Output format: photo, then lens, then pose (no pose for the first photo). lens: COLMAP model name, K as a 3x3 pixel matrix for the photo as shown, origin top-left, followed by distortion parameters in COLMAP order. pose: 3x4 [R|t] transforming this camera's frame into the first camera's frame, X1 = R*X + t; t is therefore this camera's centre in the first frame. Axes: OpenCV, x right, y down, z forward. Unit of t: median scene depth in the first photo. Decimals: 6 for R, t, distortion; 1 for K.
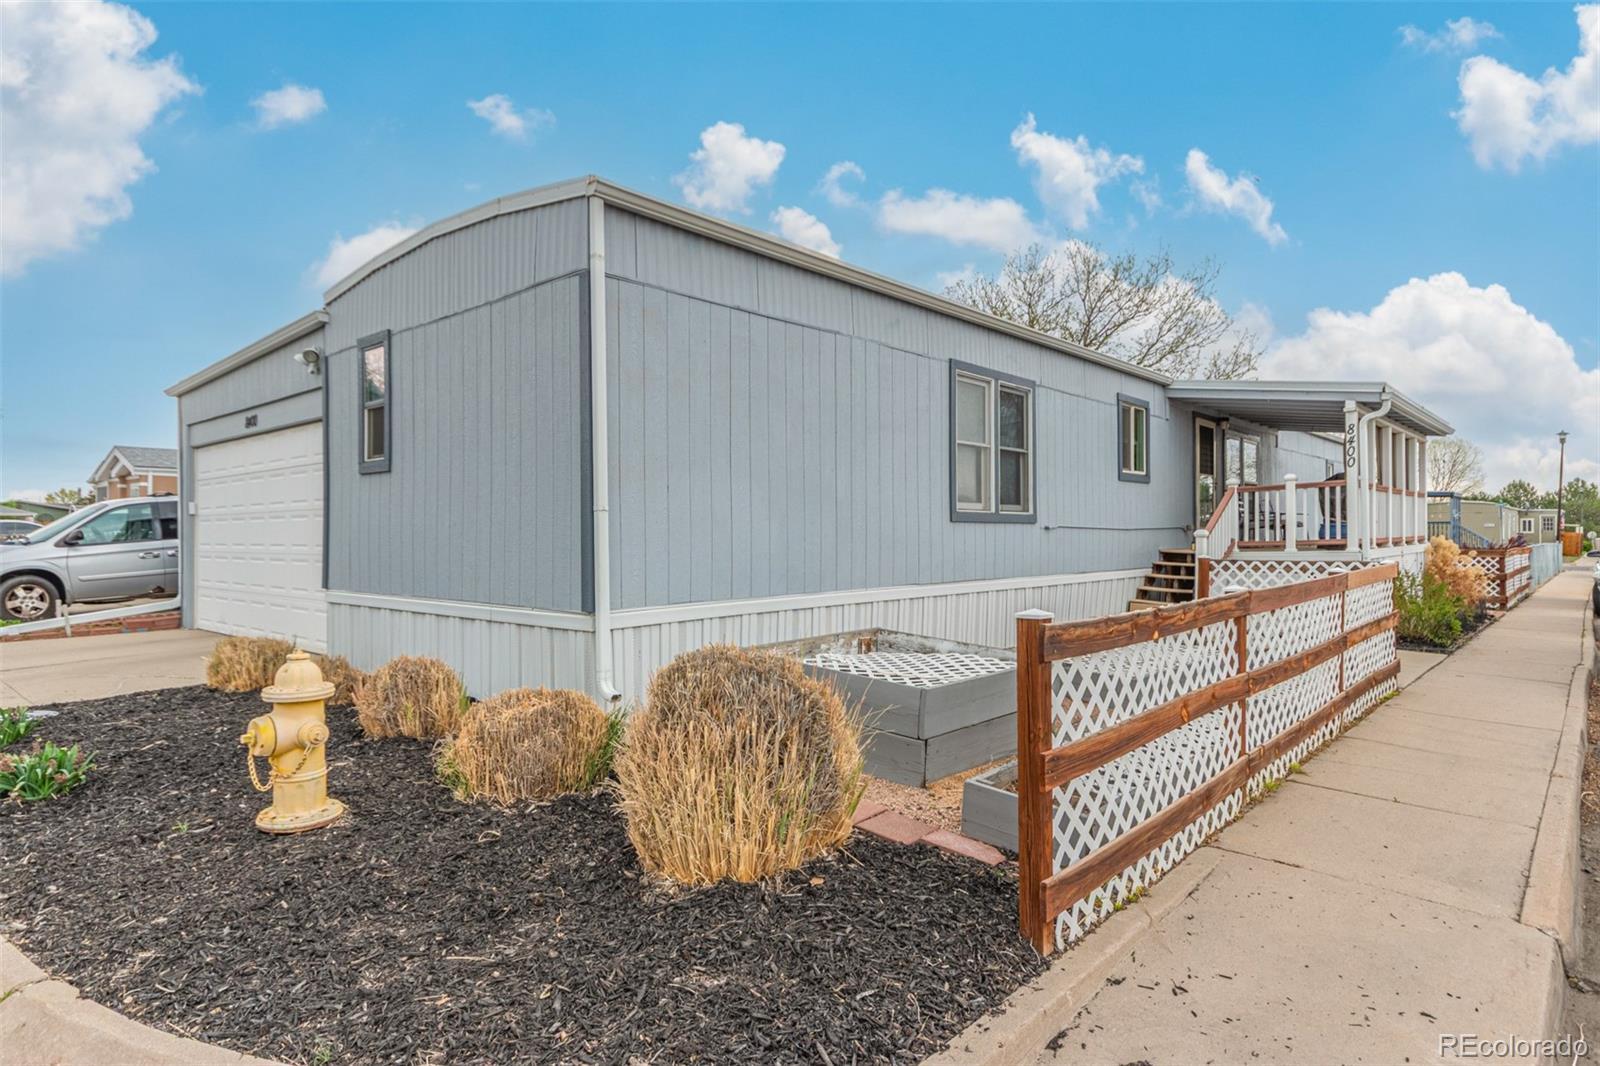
lens RADIAL K [[910.9, 0, 800.0], [0, 910.9, 533.0], [0, 0, 1]] dist [-0.002239, 0.000204]
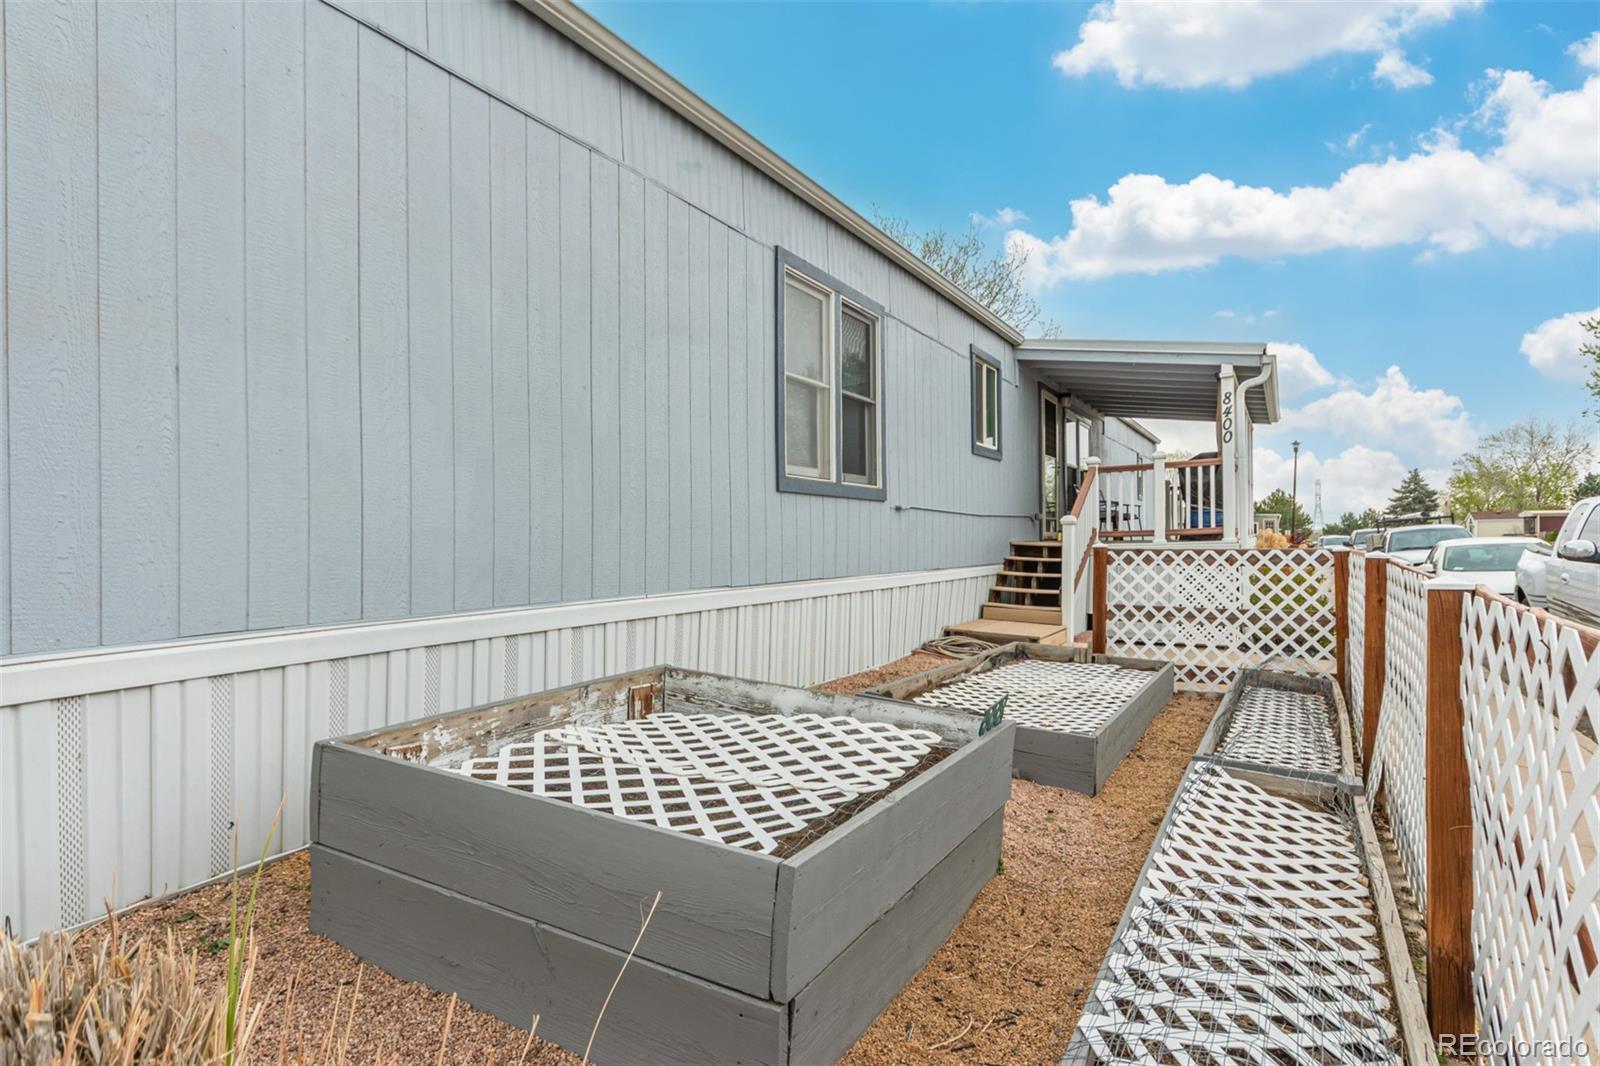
lens RADIAL K [[910.9, 0, 800.0], [0, 910.9, 533.0], [0, 0, 1]] dist [-0.002239, 0.000204]
pose [[0.974349, -0.000504, 0.225041, 0.030158], [0.001731, 0.999985, -0.005256, 0.019673], [-0.225035, 0.005511, 0.974335, 0.325620]]
